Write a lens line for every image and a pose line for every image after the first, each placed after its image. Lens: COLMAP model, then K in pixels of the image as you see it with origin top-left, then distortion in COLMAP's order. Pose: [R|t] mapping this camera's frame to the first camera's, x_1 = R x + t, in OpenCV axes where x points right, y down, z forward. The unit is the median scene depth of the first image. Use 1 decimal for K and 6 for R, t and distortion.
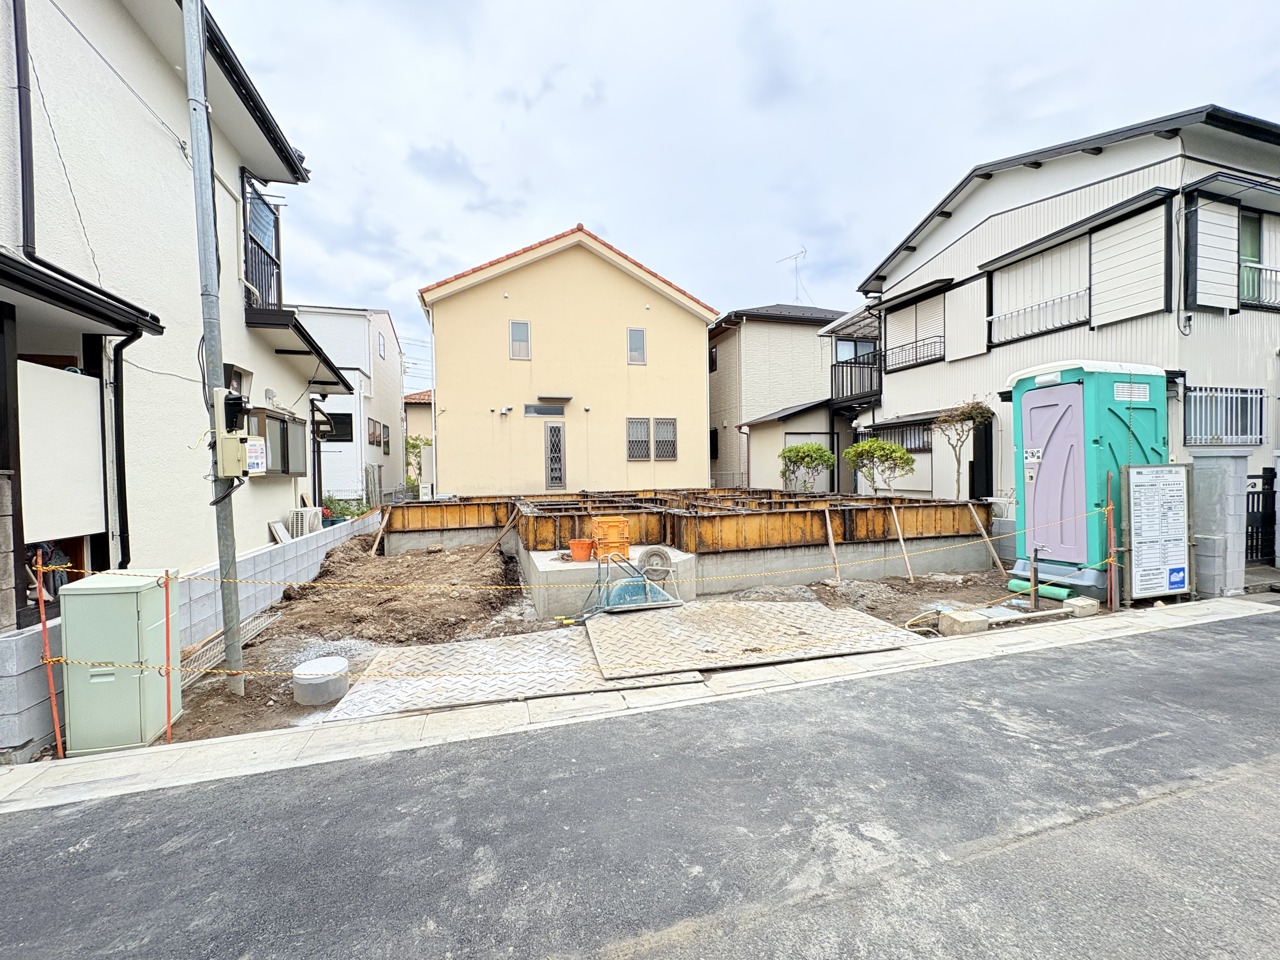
lens RADIAL K [[508.6, 0, 638.6], [0, 508.6, 480.0], [0, 0, 1]] dist [0.000299, -0.000192]
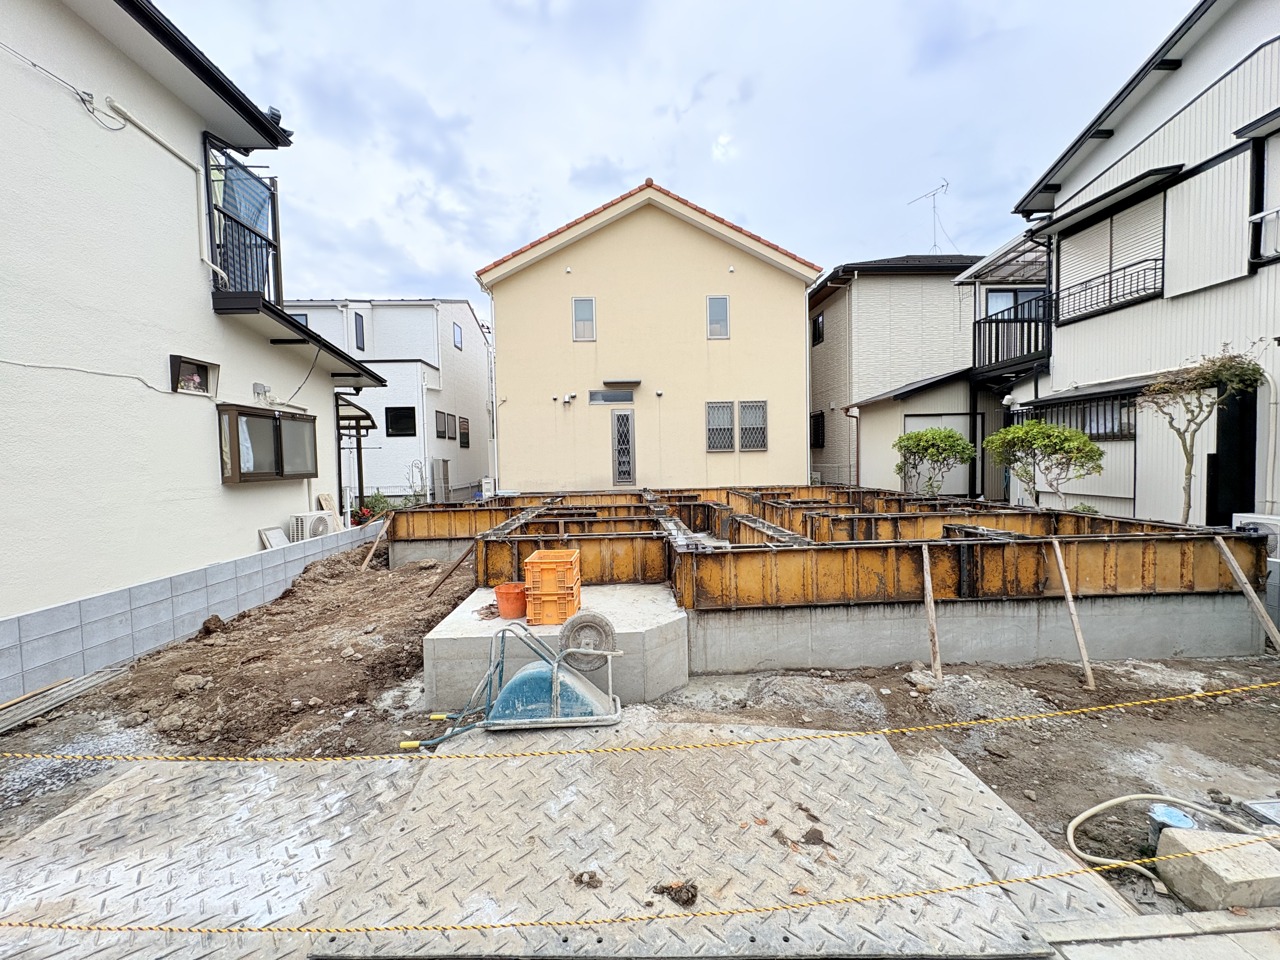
lens RADIAL K [[508.6, 0, 638.9], [0, 508.6, 478.7], [0, 0, 1]] dist [0.000299, -0.000192]
pose [[0.970070, 0.004094, -0.242791, 0.190774], [0.001962, 0.999693, 0.024699, -0.036046], [0.242818, -0.024436, 0.969764, 0.344696]]
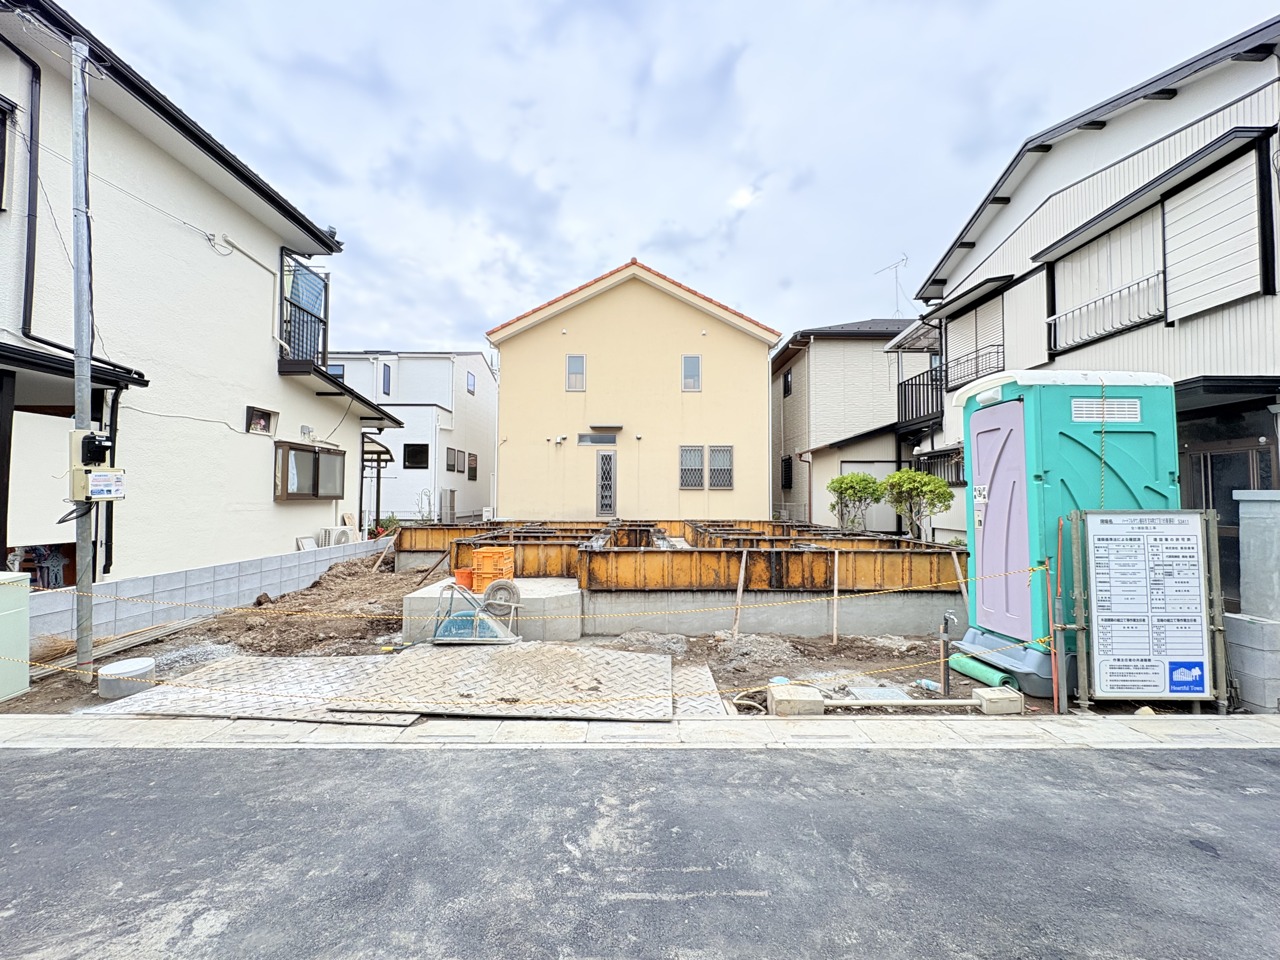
lens RADIAL K [[508.6, 0, 639.2], [0, 508.6, 480.2], [0, 0, 1]] dist [0.000299, -0.000192]
pose [[0.960312, 0.011347, -0.278696, 0.444528], [-0.025543, 0.998551, -0.047360, -0.017362], [0.277755, 0.052599, 0.959211, 0.099185]]
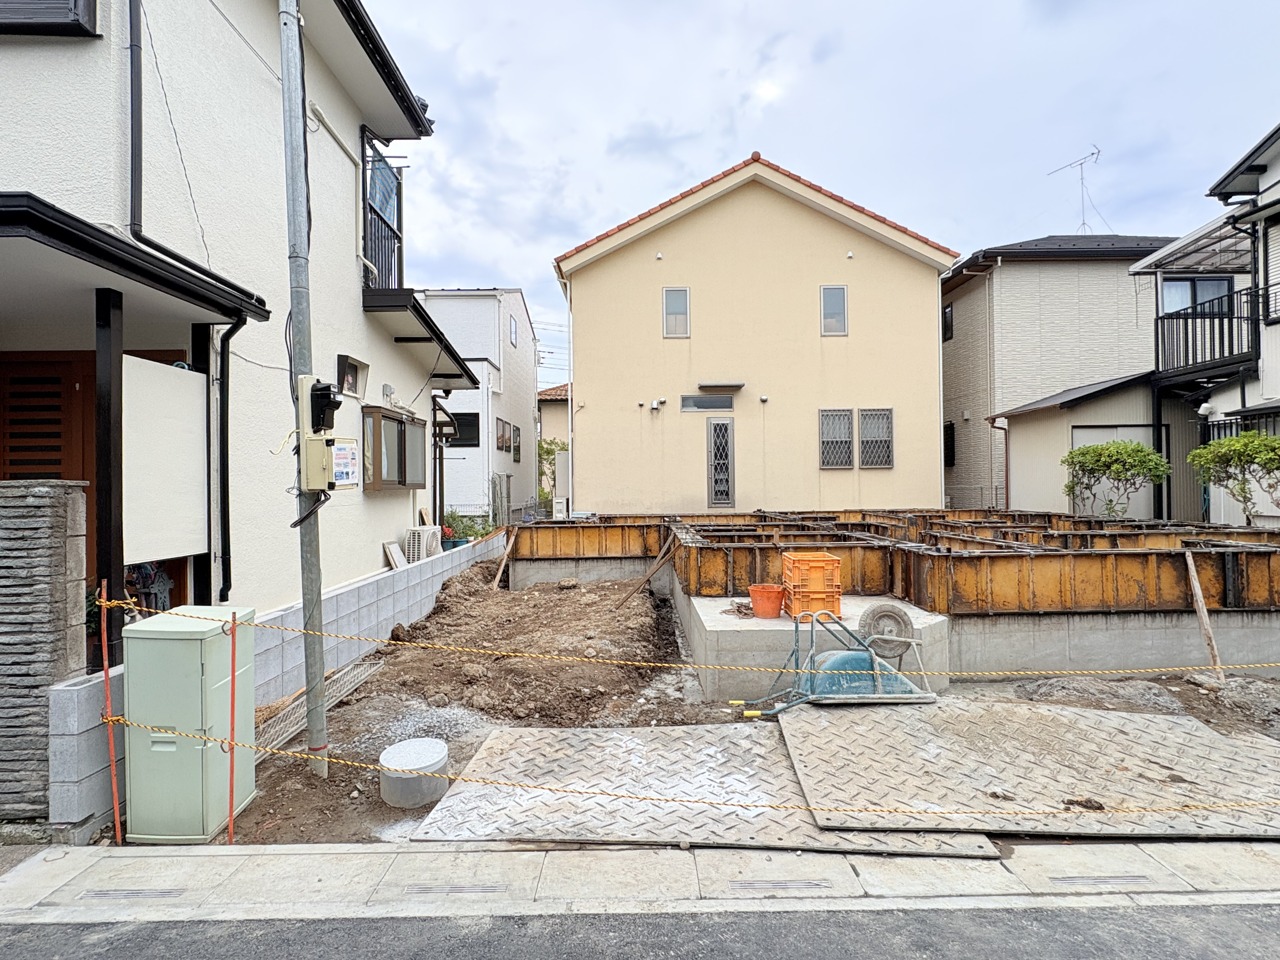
lens RADIAL K [[653.1, 0, 638.2], [0, 653.1, 478.8], [0, 0, 1]] dist [-0.000133, 0.000108]
pose [[0.960780, 0.003520, -0.277291, -0.032338], [-0.009941, 0.999714, -0.021755, -0.003715], [0.277135, 0.023659, 0.960540, 0.099189]]
